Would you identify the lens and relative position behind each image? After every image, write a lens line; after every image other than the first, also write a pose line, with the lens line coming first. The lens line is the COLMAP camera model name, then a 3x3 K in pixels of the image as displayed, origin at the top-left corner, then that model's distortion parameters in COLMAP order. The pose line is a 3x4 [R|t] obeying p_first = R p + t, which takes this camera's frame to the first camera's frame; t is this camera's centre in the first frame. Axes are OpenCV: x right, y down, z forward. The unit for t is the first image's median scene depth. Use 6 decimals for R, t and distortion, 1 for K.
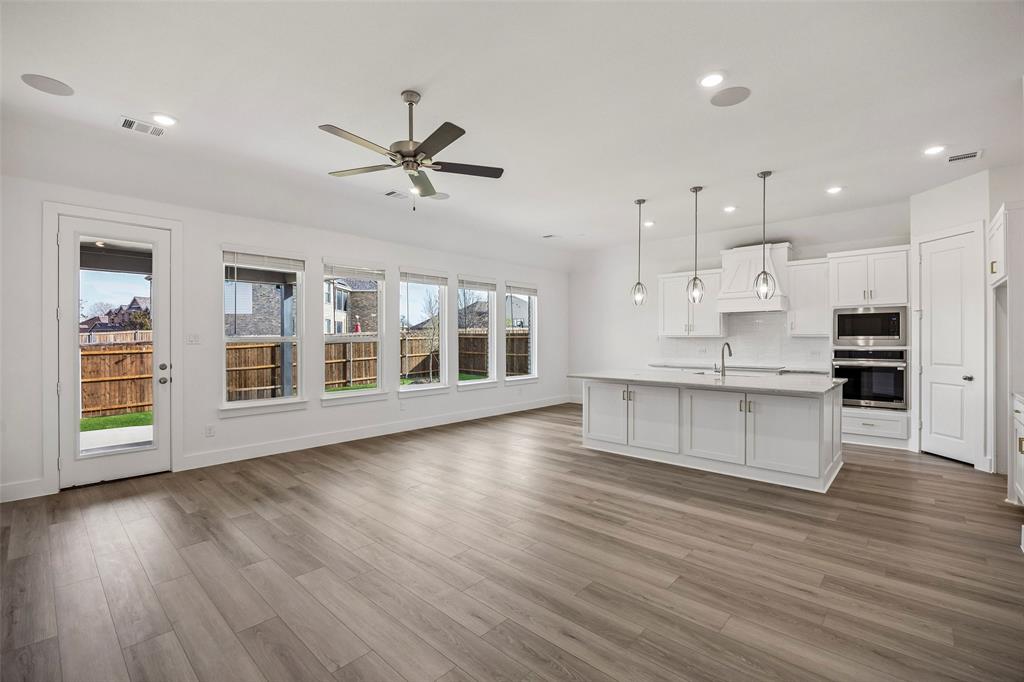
lens RADIAL K [[440.4, 0, 534.0], [0, 440.4, 340.7], [0, 0, 1]] dist [-0.016507, 0.000238]
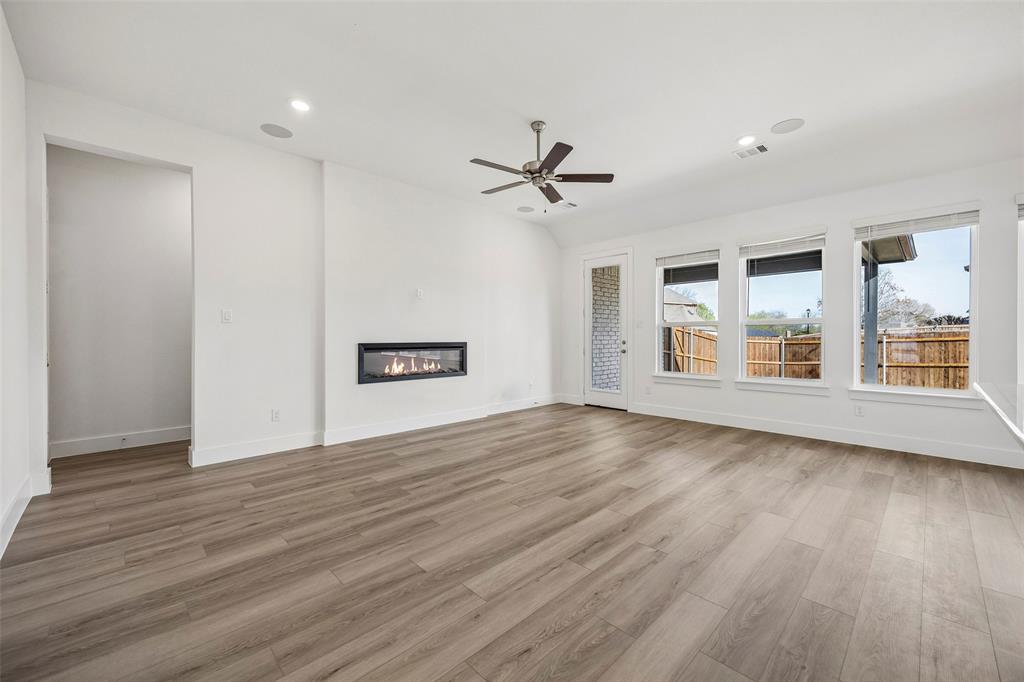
lens RADIAL K [[408.2, 0, 504.6], [0, 408.2, 341.0], [0, 0, 1]] dist [0.004234, 0.000004]
pose [[-0.085439, 0.009266, -0.996300, 0.239846], [-0.003035, 0.999950, 0.009560, 0.015736], [0.996339, 0.003840, -0.085407, 0.261350]]
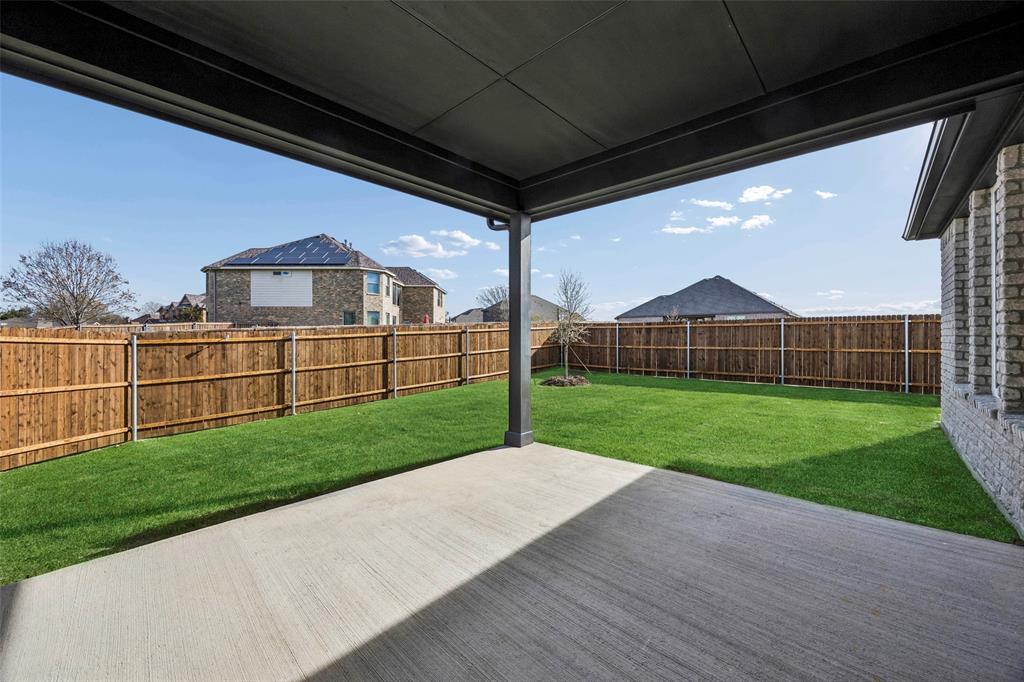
lens RADIAL K [[408.2, 0, 542.2], [0, 408.2, 334.1], [0, 0, 1]] dist [0.004234, 0.000004]
pose [[0.999747, -0.001227, -0.022438, -0.391660], [0.001059, 0.999971, -0.007499, 0.020946], [0.022446, 0.007474, 0.999720, 0.366565]]
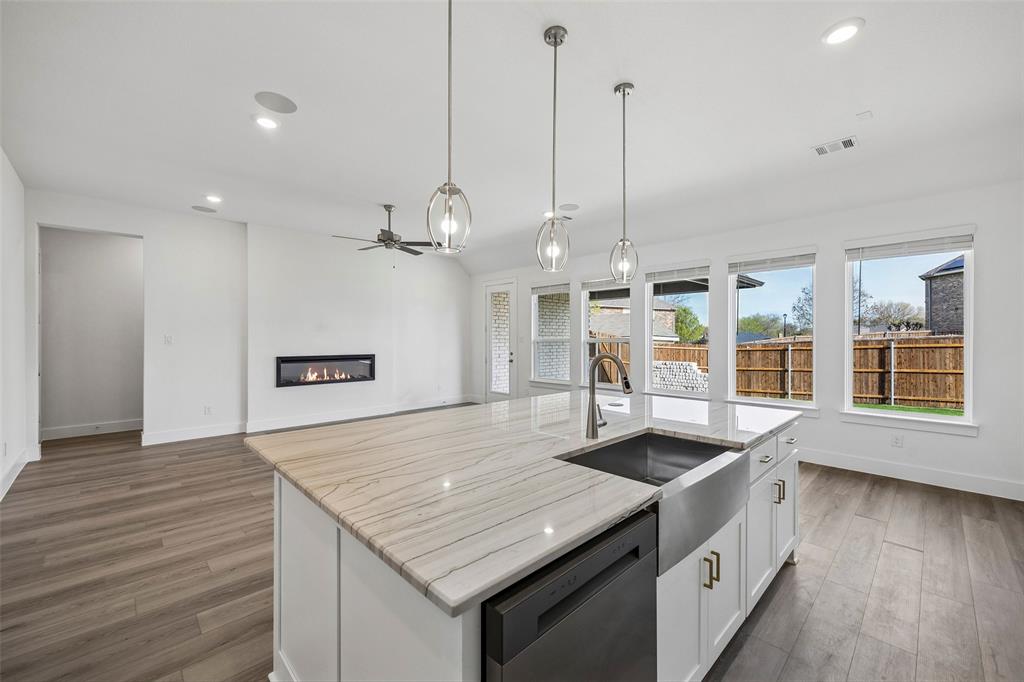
lens RADIAL K [[408.2, 0, 515.1], [0, 408.2, 340.4], [0, 0, 1]] dist [0.004234, 0.000004]
pose [[-0.075264, 0.007671, -0.997134, 0.360002], [-0.007056, 0.999941, 0.008225, -0.005300], [0.997139, 0.007655, -0.075205, 0.430732]]
